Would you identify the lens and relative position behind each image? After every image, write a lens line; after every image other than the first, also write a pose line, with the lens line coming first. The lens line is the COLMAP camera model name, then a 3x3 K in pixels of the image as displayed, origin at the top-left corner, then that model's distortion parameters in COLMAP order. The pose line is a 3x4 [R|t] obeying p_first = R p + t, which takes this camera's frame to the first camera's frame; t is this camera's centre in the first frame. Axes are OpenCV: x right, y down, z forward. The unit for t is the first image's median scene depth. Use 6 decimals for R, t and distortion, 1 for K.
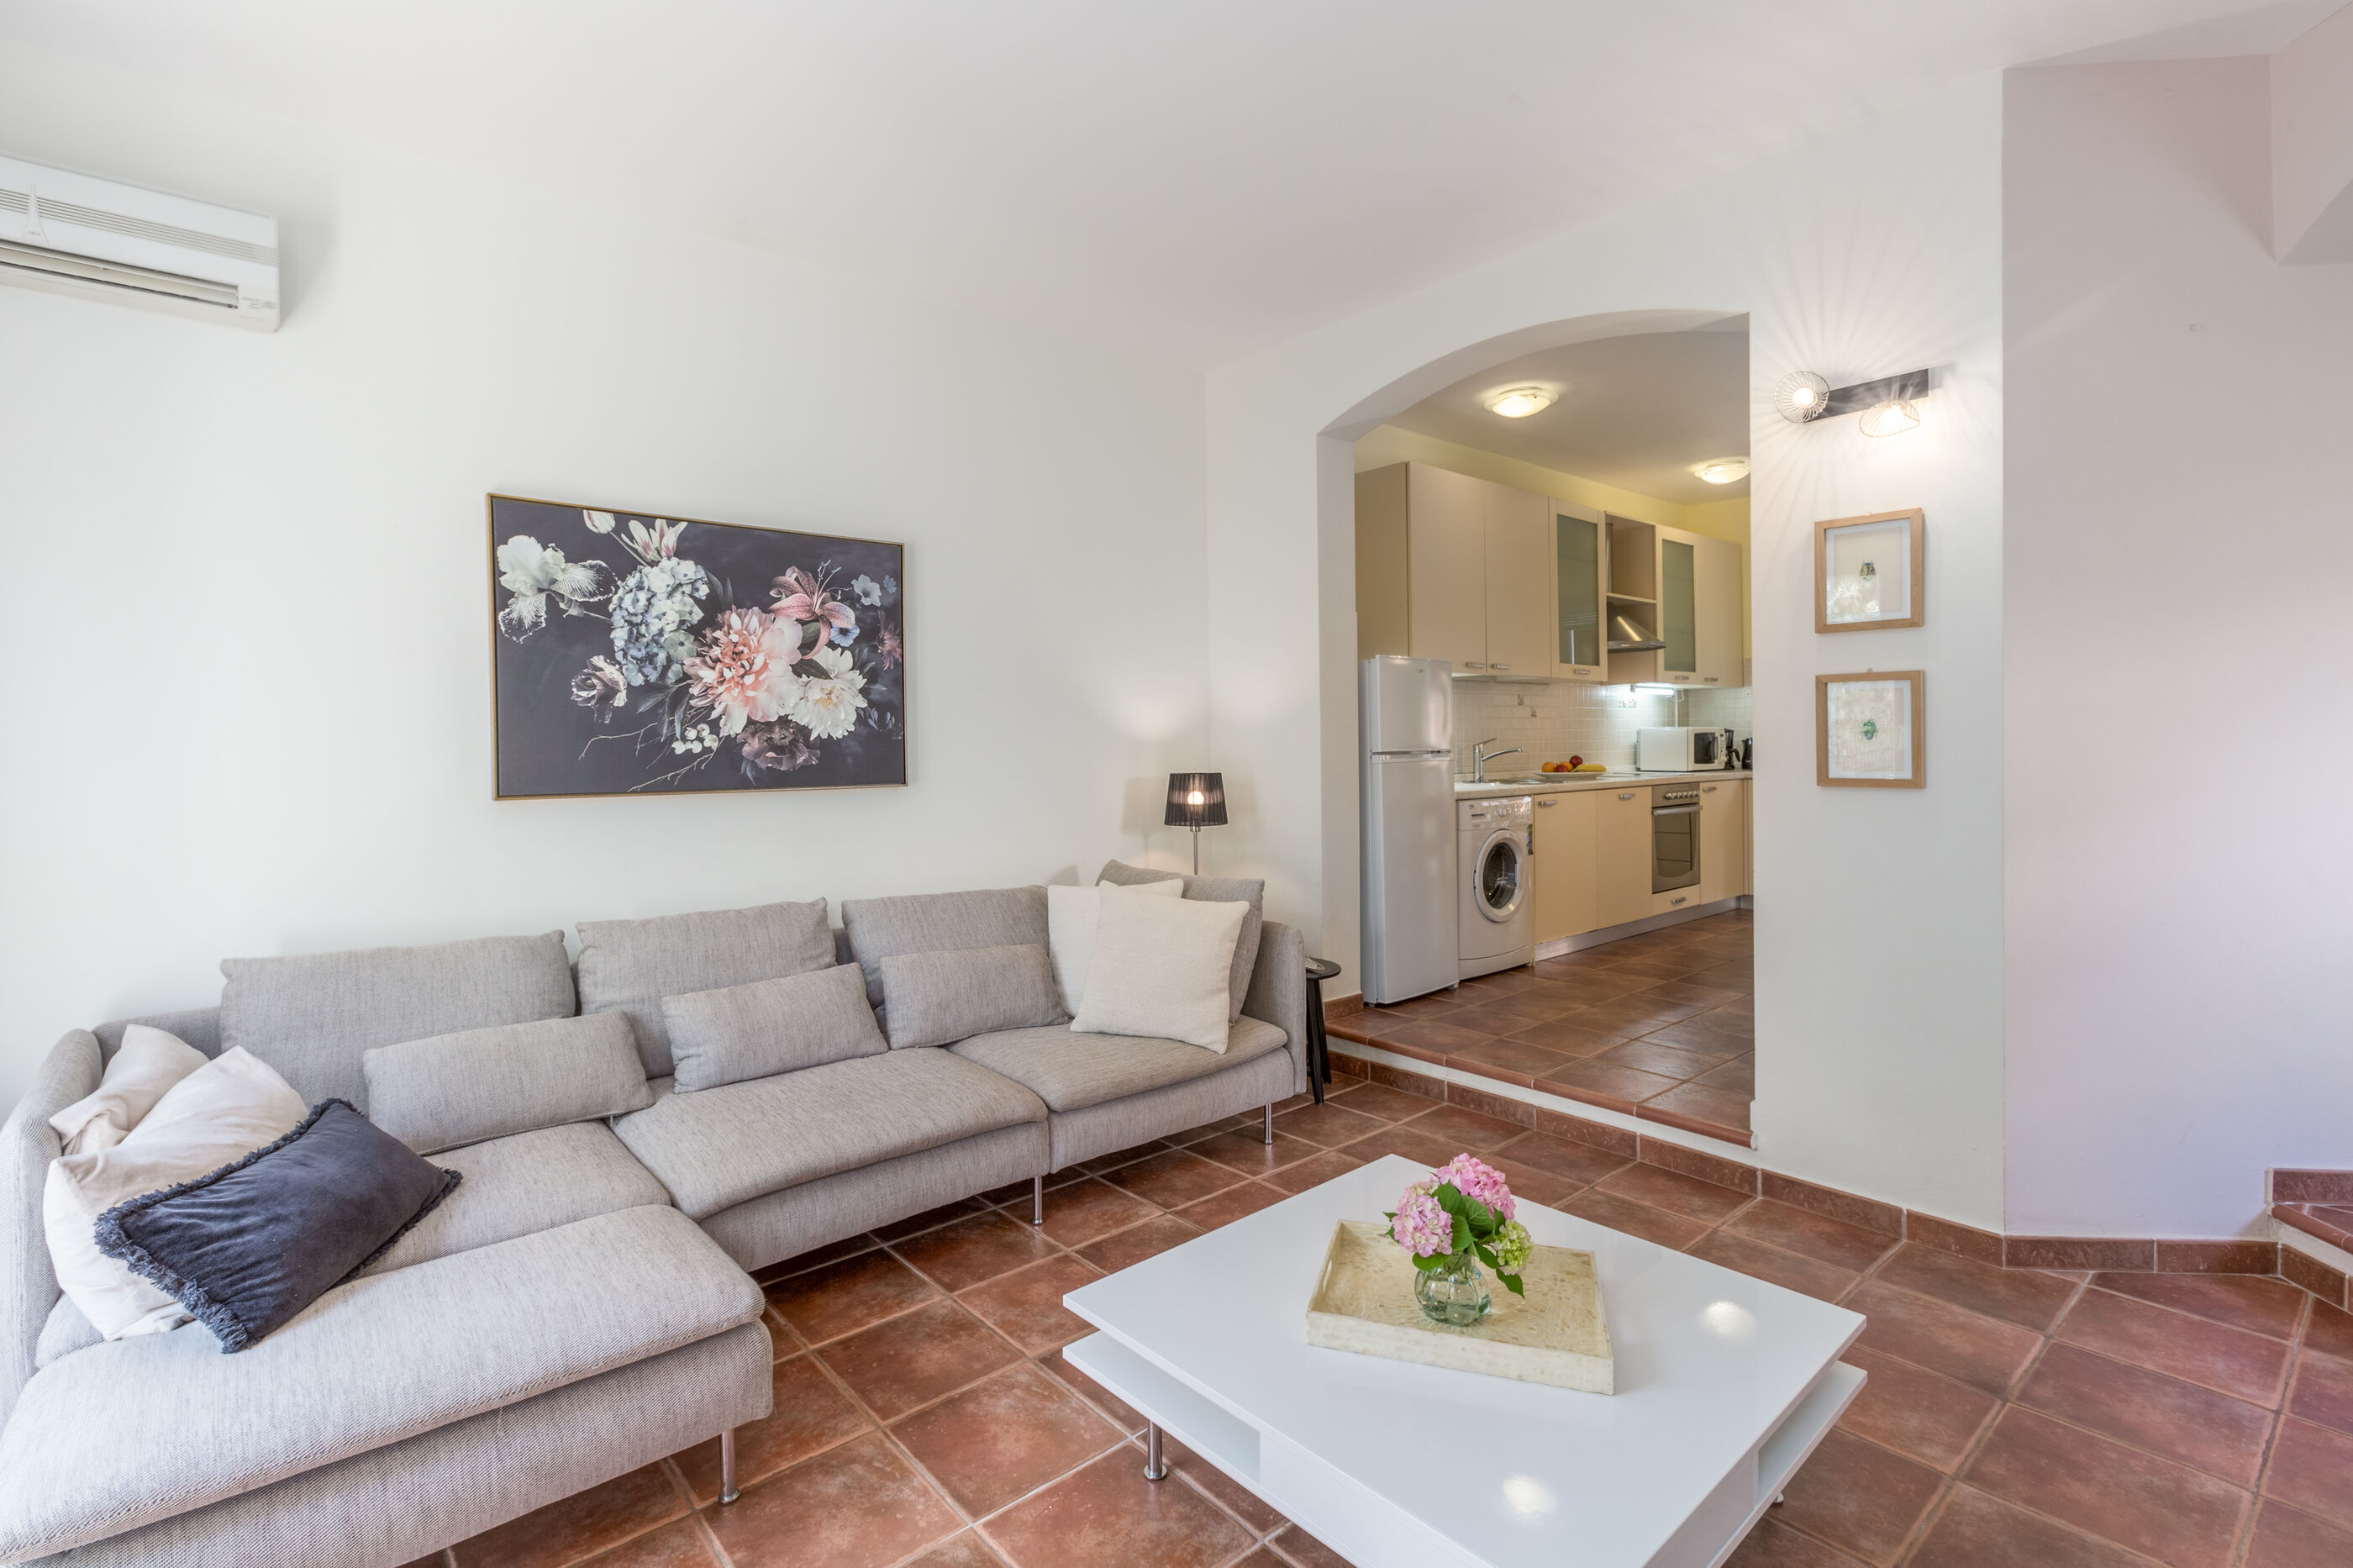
lens RADIAL K [[1088.7, 0, 1141.9], [0, 1088.7, 753.9], [0, 0, 1]] dist [0.004119, -0.001036]
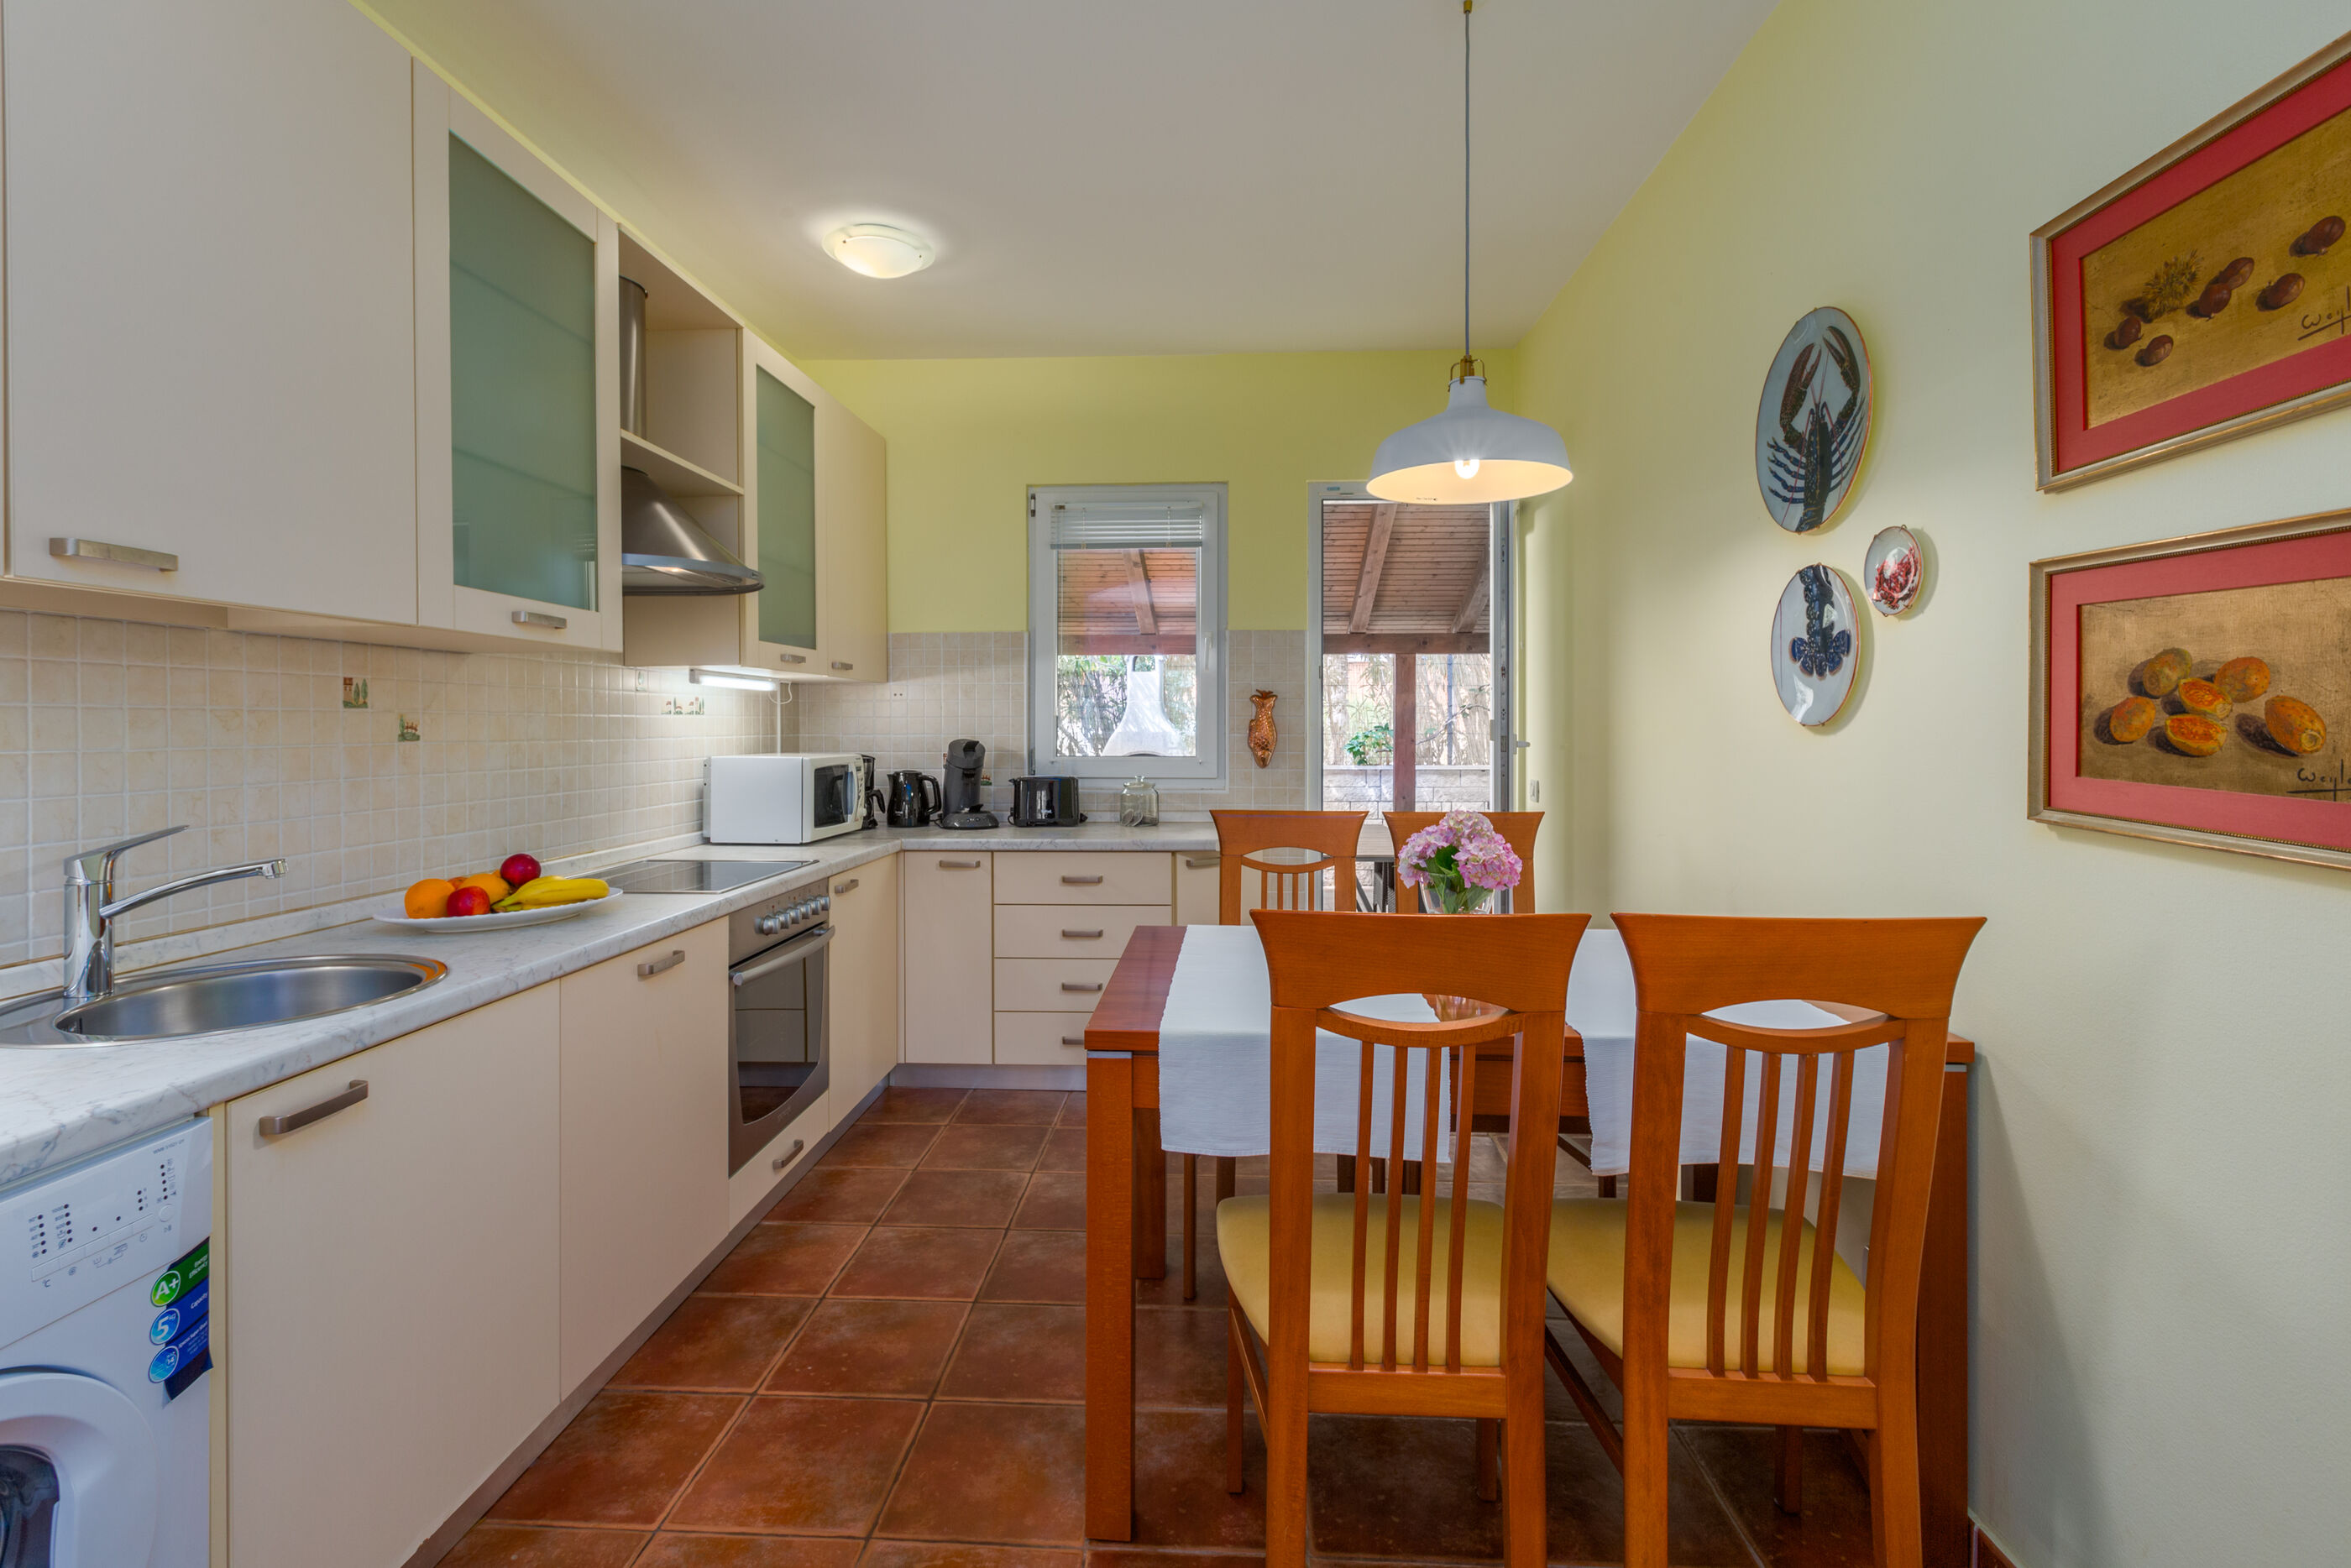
lens RADIAL K [[1087.6, 0, 1179.7], [0, 1087.6, 725.9], [0, 0, 1]] dist [0.004119, -0.001036]
pose [[0.680217, 0.012070, 0.732912, 0.496626], [-0.000167, 0.999867, -0.016312, -0.061011], [-0.733011, 0.010973, 0.680128, 1.049502]]
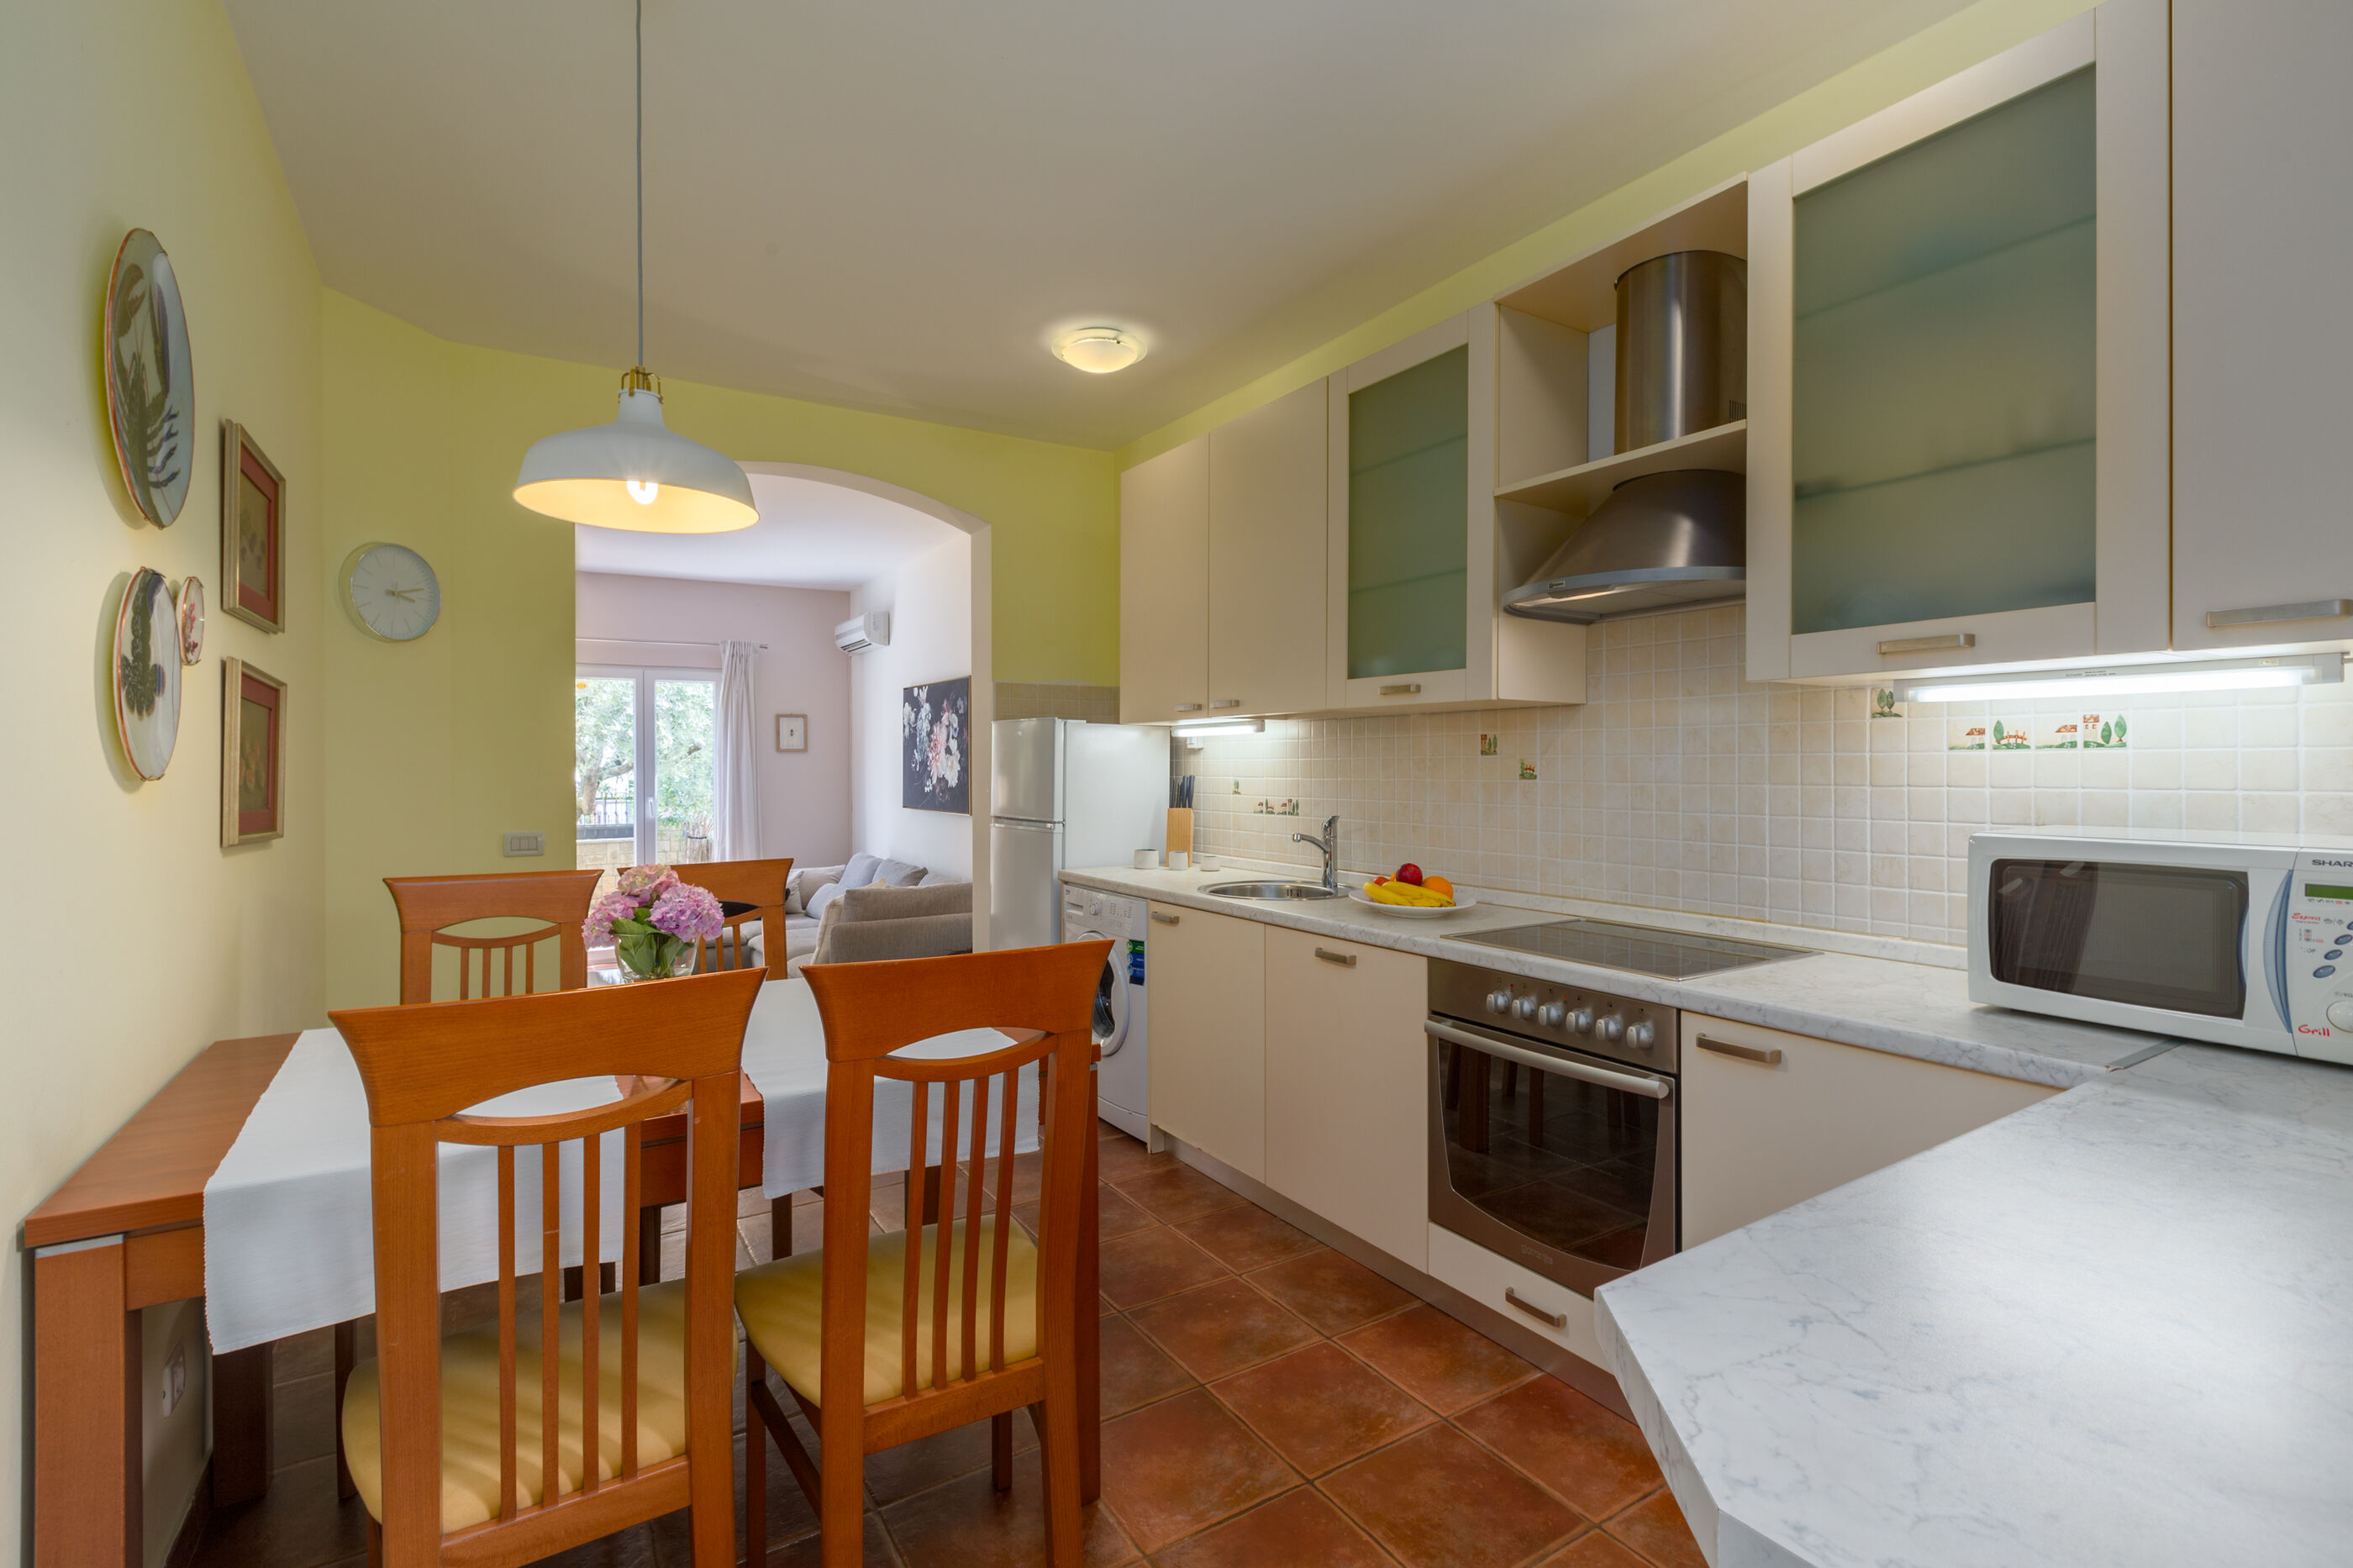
lens RADIAL K [[1088.7, 0, 1168.4], [0, 1088.7, 774.7], [0, 0, 1]] dist [0.004119, -0.001036]
pose [[-0.150869, 0.021842, -0.988312, 1.553552], [-0.007980, 0.999696, 0.023312, -0.084219], [0.988522, 0.011404, -0.150649, 1.692730]]
